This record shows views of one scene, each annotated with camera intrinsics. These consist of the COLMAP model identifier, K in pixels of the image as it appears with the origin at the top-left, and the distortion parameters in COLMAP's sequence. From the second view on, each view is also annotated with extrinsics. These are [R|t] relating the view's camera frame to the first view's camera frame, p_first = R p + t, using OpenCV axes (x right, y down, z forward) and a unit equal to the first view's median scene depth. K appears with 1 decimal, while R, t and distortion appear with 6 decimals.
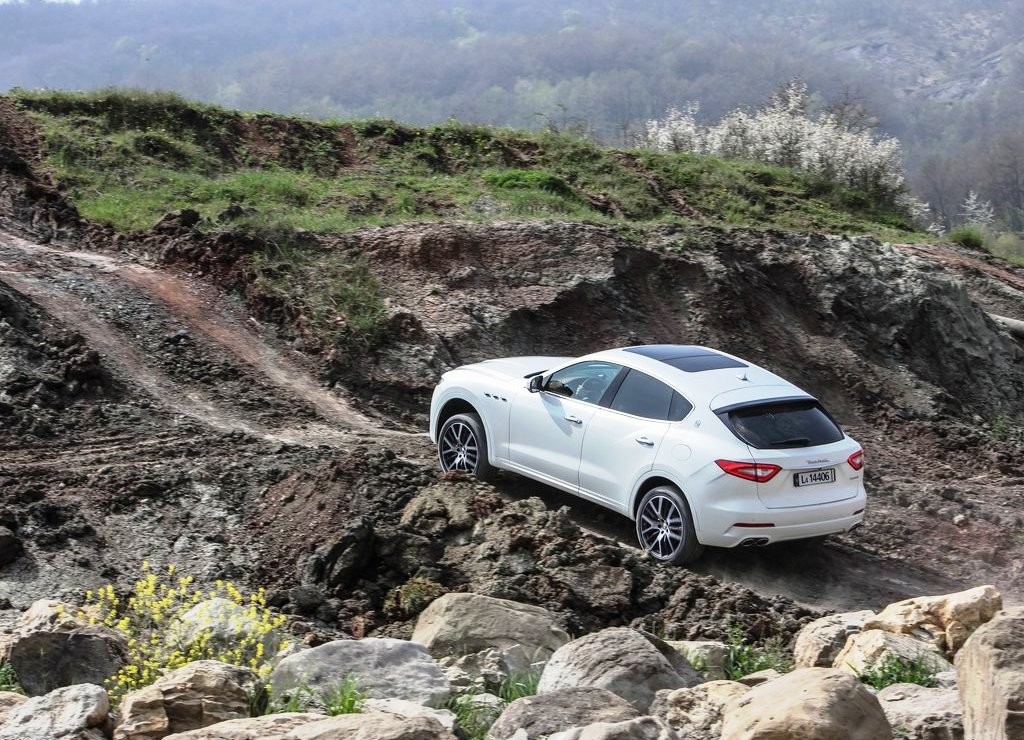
lens RADIAL K [[2352.1, 0, 511.3], [0, 2352.1, 372.7], [0, 0, 1]] dist [-0.211388, 0.000000]
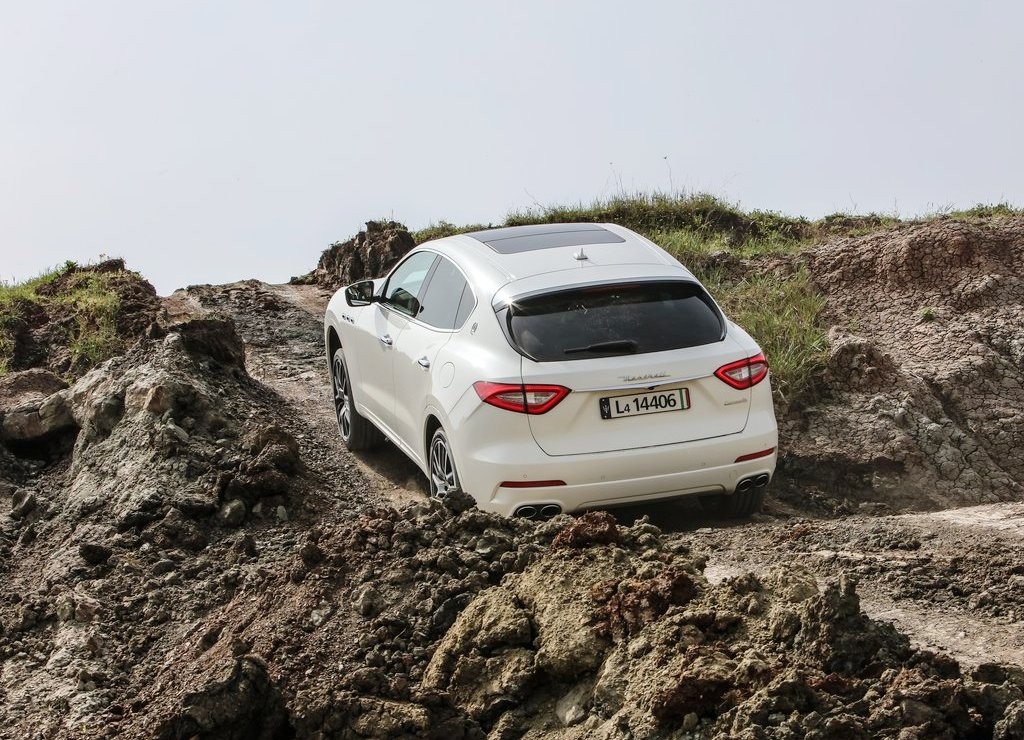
lens RADIAL K [[2352.1, 0, 512.3], [0, 2352.1, 368.0], [0, 0, 1]] dist [-0.211388, 0.000000]
pose [[0.944650, -0.121215, -0.304865, 0.050589], [0.090534, 0.989474, -0.112891, 0.038659], [0.315340, 0.079043, 0.945681, 0.436430]]
